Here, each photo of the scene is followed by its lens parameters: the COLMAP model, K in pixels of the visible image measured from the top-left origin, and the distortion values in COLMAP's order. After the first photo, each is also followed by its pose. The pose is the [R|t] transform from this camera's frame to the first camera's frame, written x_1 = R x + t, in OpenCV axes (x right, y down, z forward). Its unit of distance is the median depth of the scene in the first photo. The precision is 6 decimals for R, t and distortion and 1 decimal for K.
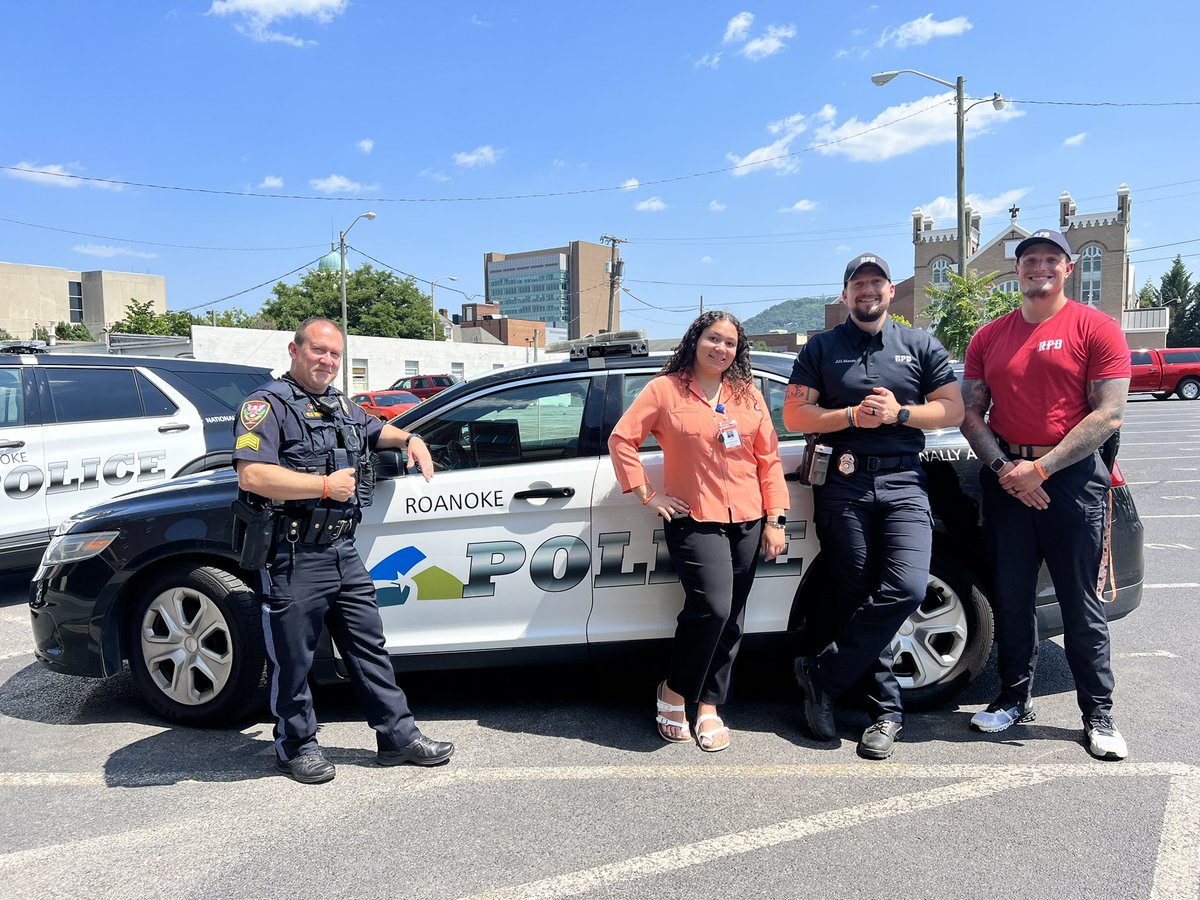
lens RADIAL K [[907.2, 0, 600.0], [0, 907.2, 450.0], [0, 0, 1]] dist [0.108532, -0.125401]
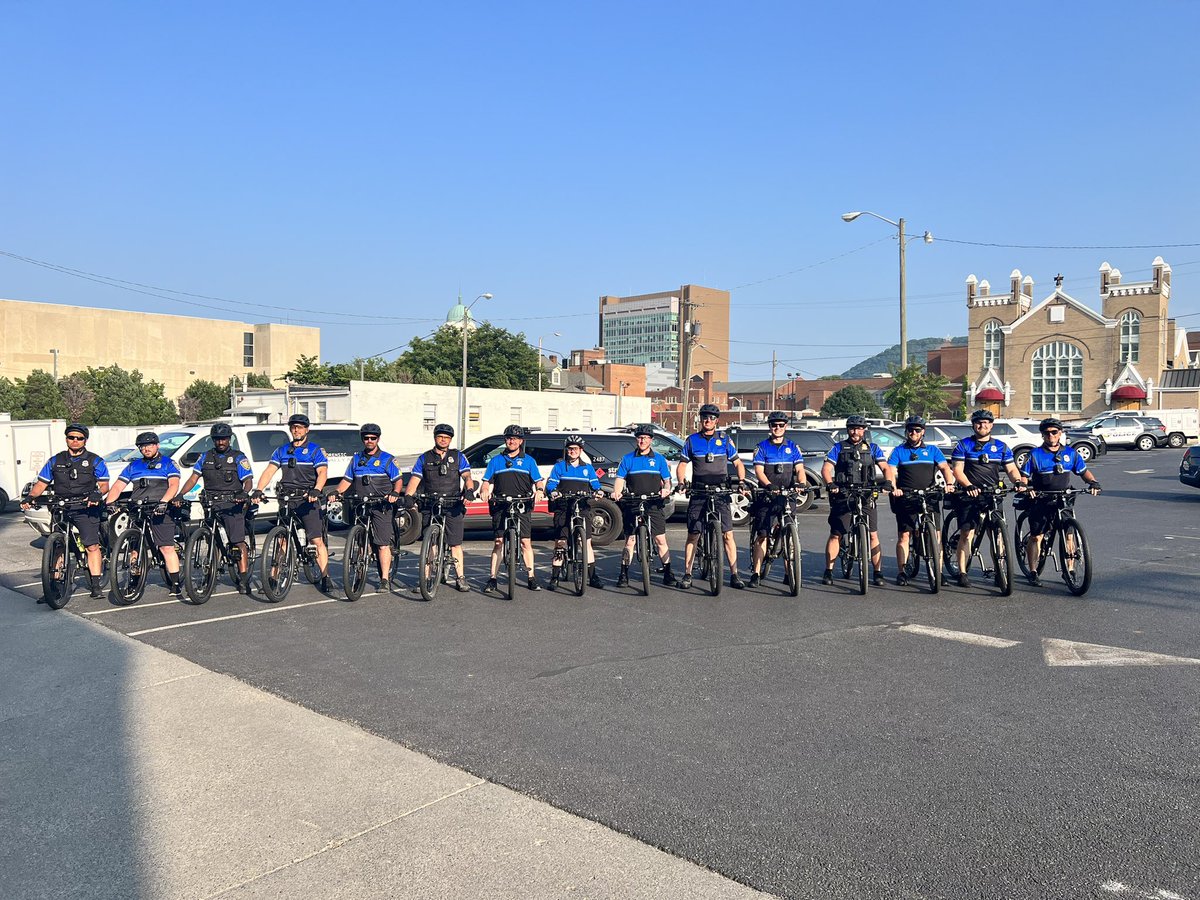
lens RADIAL K [[907.2, 0, 600.0], [0, 907.2, 450.0], [0, 0, 1]] dist [0.108532, -0.125401]
pose [[0.991922, 0.022497, -0.124835, 0.035010], [-0.027447, 0.998898, -0.038076, 0.001889], [0.123840, 0.041195, 0.991447, -0.117645]]
